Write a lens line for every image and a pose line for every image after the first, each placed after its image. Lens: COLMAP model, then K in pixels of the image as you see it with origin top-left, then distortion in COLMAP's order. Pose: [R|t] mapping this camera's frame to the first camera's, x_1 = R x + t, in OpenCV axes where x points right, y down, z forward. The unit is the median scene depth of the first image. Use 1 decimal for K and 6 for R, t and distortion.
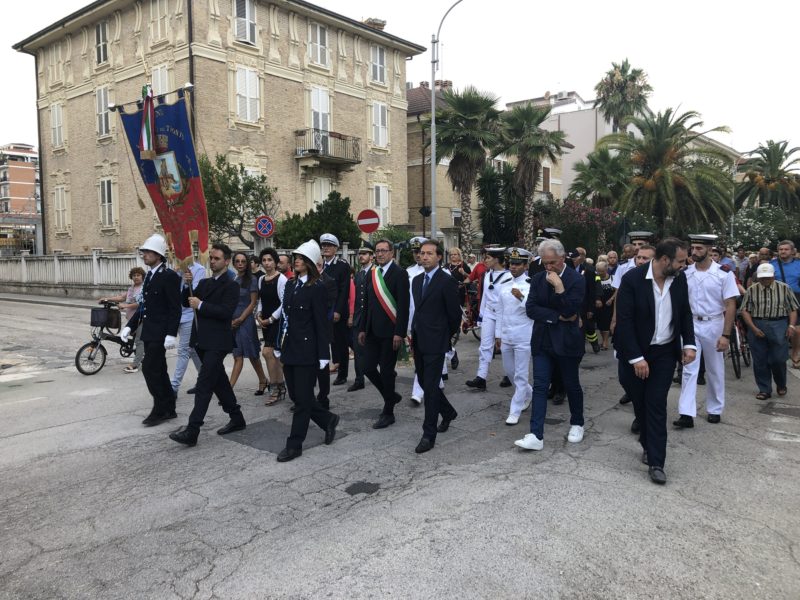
lens RADIAL K [[644.1, 0, 396.8], [0, 644.1, 295.7], [0, 0, 1]] dist [0.004727, -0.014013]
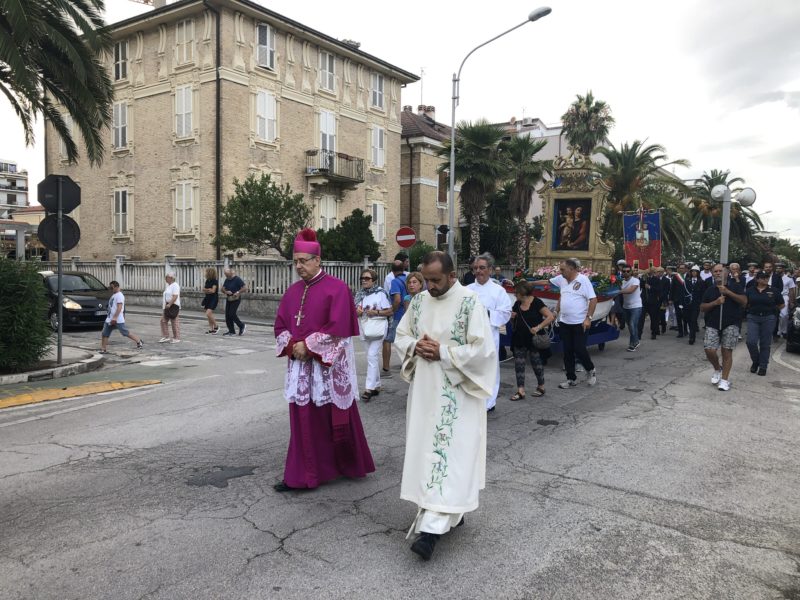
lens RADIAL K [[644.1, 0, 394.8], [0, 644.1, 301.4], [0, 0, 1]] dist [0.004727, -0.014013]
pose [[0.996512, 0.016835, 0.081730, -0.090505], [-0.015714, 0.999774, -0.014332, 0.008075], [-0.081953, 0.012998, 0.996551, -0.077092]]
